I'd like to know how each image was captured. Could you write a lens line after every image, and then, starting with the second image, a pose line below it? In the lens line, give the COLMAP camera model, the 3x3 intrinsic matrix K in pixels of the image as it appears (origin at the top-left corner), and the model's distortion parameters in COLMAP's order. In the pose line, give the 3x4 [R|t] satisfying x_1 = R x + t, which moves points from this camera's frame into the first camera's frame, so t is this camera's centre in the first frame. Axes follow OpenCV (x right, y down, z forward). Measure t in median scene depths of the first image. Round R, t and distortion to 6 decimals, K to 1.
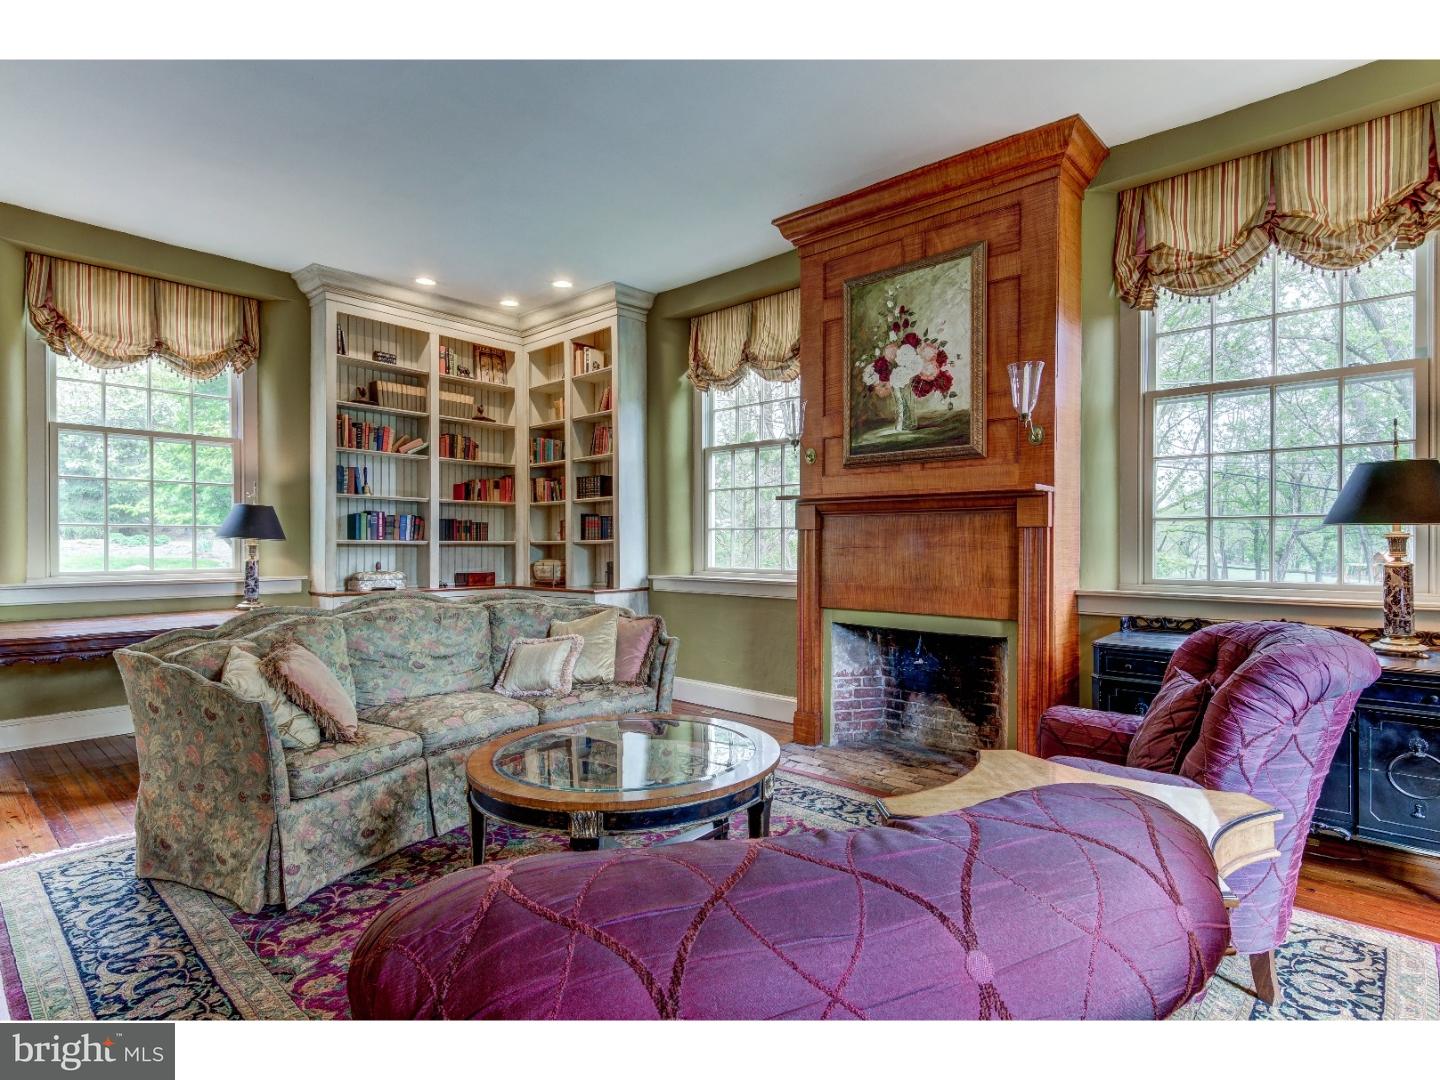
lens RADIAL K [[741.9, 0, 729.8], [0, 741.9, 542.3], [0, 0, 1]] dist [0.001170, -0.000028]
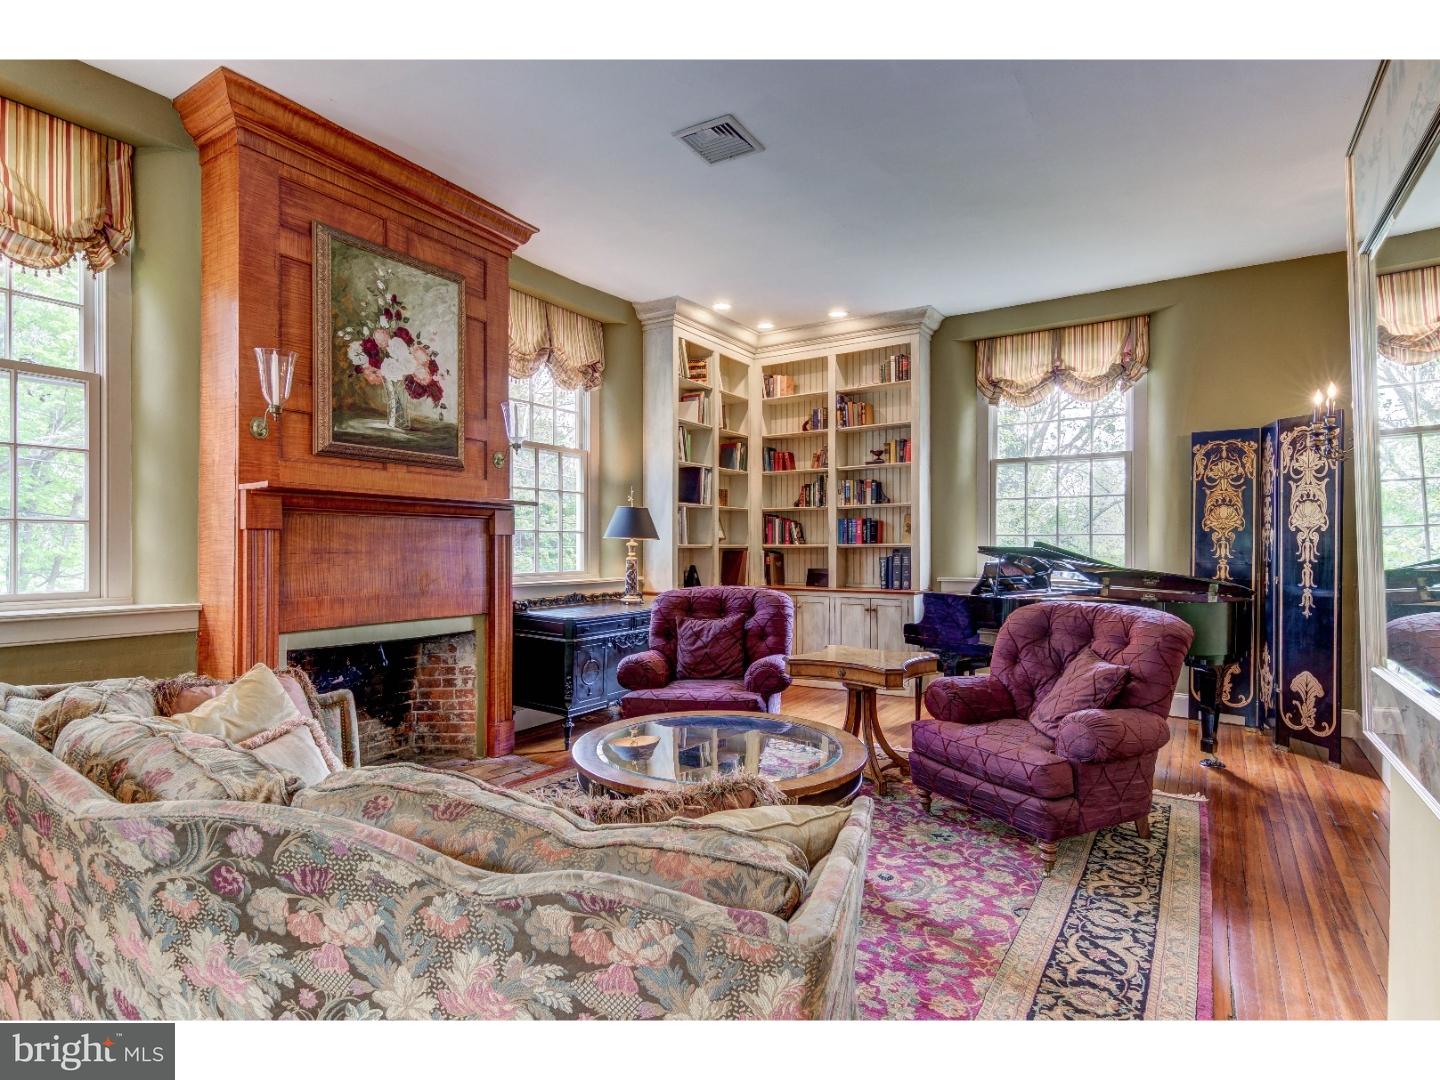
lens RADIAL K [[741.9, 0, 729.6], [0, 741.9, 551.3], [0, 0, 1]] dist [0.001170, -0.000028]
pose [[-0.171511, -0.001899, 0.985180, -0.771622], [-0.001090, 0.999998, 0.001738, 0.003940], [-0.985182, -0.000776, -0.171513, 0.749619]]
